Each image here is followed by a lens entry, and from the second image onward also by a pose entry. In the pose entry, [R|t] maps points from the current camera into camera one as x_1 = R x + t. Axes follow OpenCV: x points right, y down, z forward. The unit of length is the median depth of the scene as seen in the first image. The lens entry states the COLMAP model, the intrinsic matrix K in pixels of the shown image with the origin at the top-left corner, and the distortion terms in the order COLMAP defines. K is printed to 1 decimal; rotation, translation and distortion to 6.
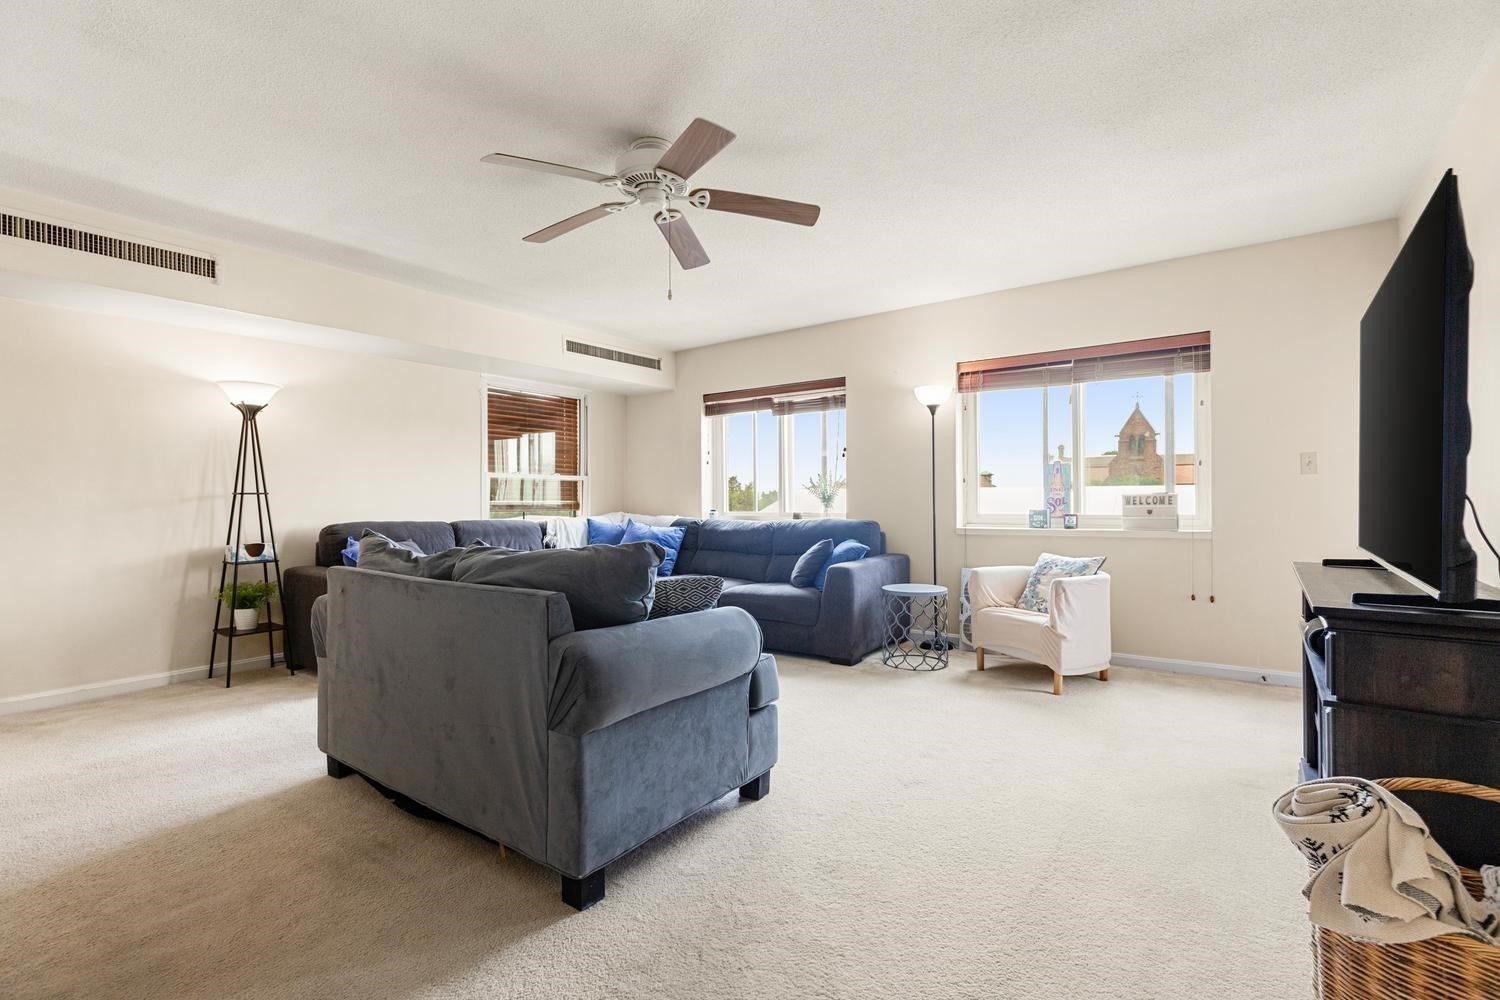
lens RADIAL K [[677.8, 0, 745.0], [0, 677.8, 494.2], [0, 0, 1]] dist [0.007624, -0.001183]
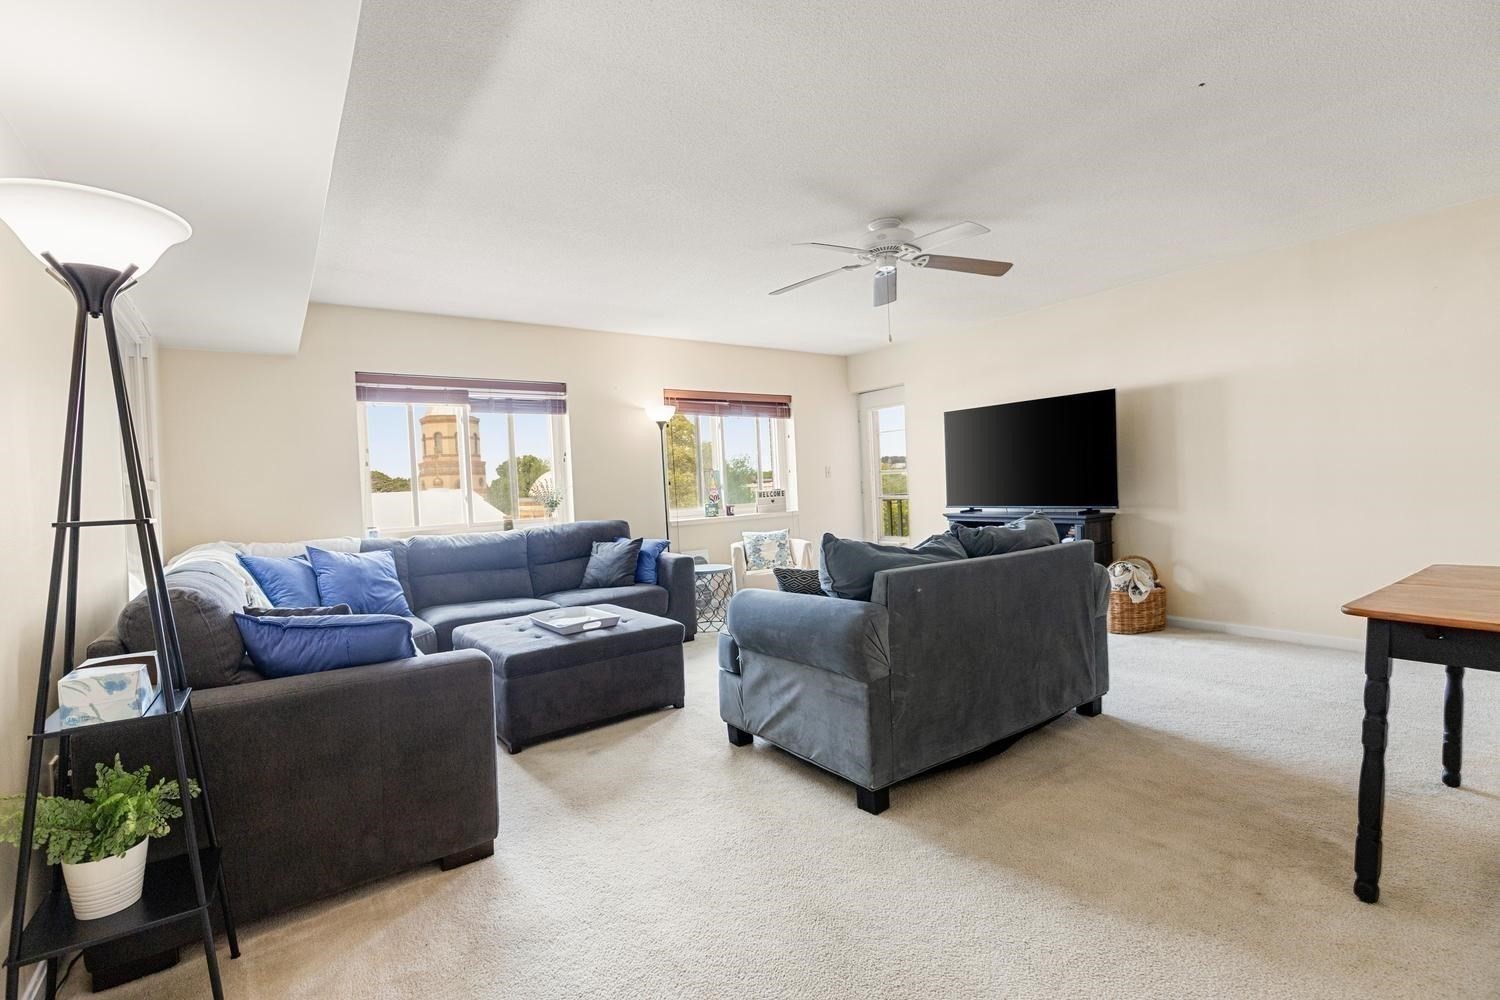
lens RADIAL K [[677.8, 0, 751.1], [0, 677.8, 509.6], [0, 0, 1]] dist [0.007624, -0.001183]
pose [[0.270838, -0.040460, 0.961774, -0.840721], [0.041894, 0.998665, 0.030215, -0.004194], [-0.961713, 0.032109, 0.272172, 0.517185]]
